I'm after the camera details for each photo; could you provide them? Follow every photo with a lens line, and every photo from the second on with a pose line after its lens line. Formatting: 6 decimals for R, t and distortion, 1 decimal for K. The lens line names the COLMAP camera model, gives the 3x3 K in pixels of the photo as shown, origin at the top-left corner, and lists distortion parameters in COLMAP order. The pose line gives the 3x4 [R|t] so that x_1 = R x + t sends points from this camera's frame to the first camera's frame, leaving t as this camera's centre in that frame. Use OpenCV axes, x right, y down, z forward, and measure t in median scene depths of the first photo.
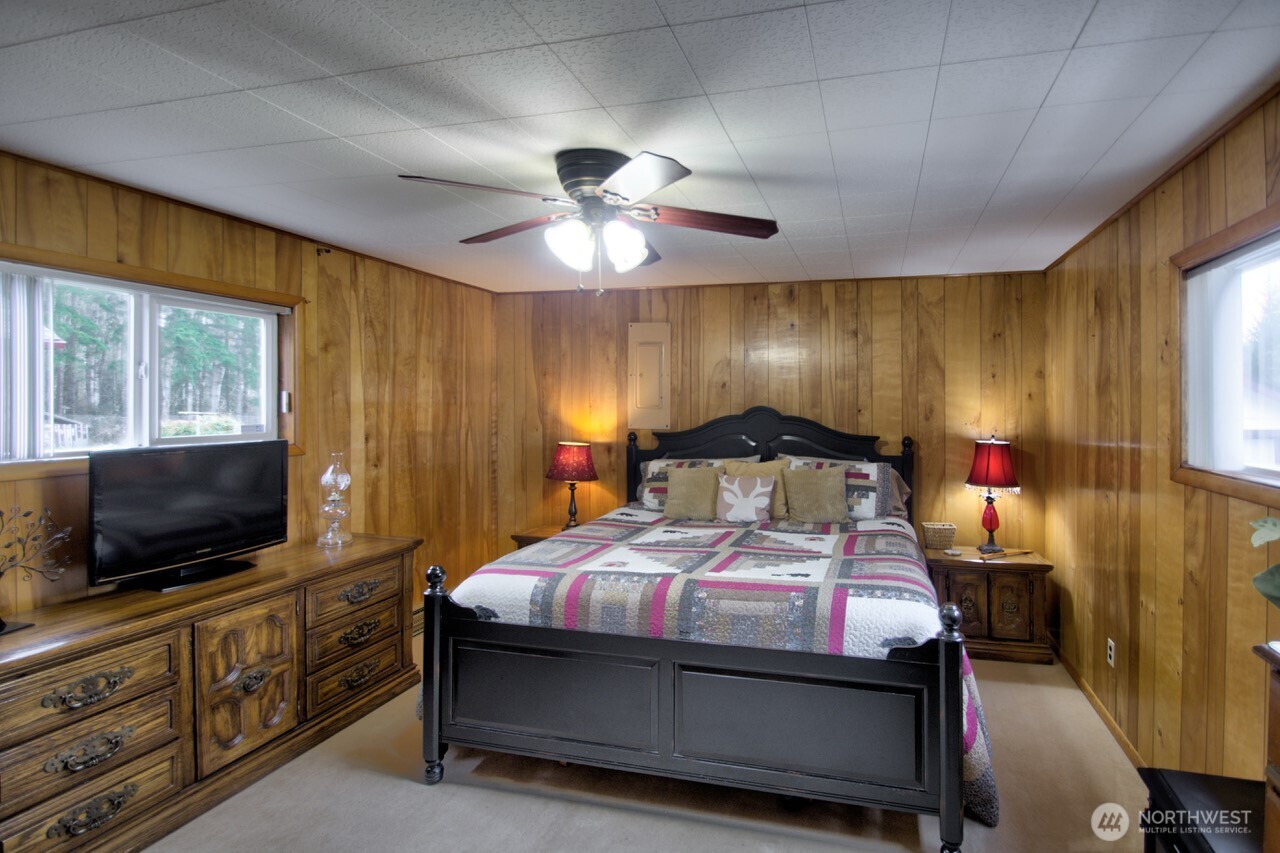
lens RADIAL K [[585.5, 0, 740.0], [0, 585.5, 420.3], [0, 0, 1]] dist [-0.001057, -0.000060]
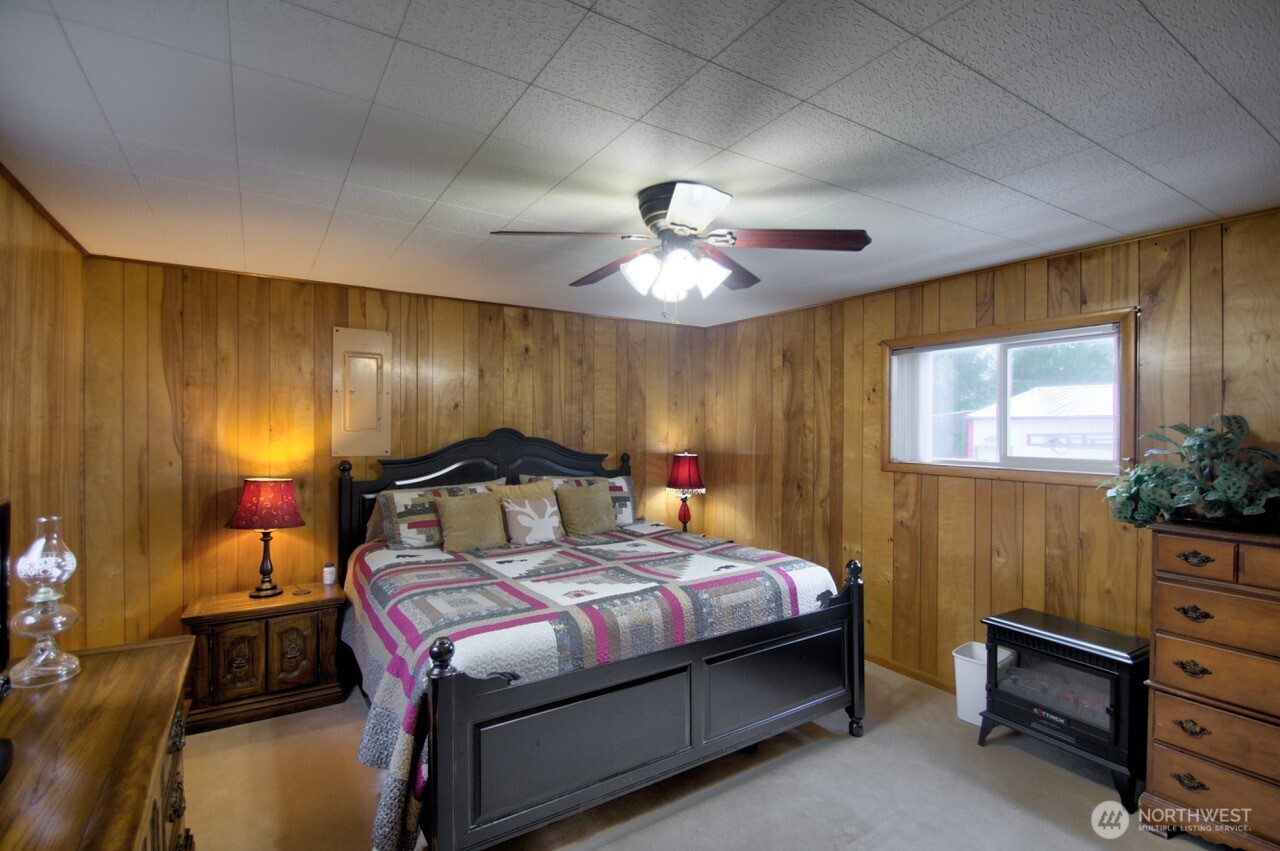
lens RADIAL K [[571.0, 0, 619.3], [0, 571.0, 442.0], [0, 0, 1]] dist [0.011167, -0.017028]
pose [[0.719178, -0.023022, 0.694444, -0.519914], [0.019734, 0.999725, 0.012705, -0.009723], [-0.694545, 0.004567, 0.719435, 0.174388]]
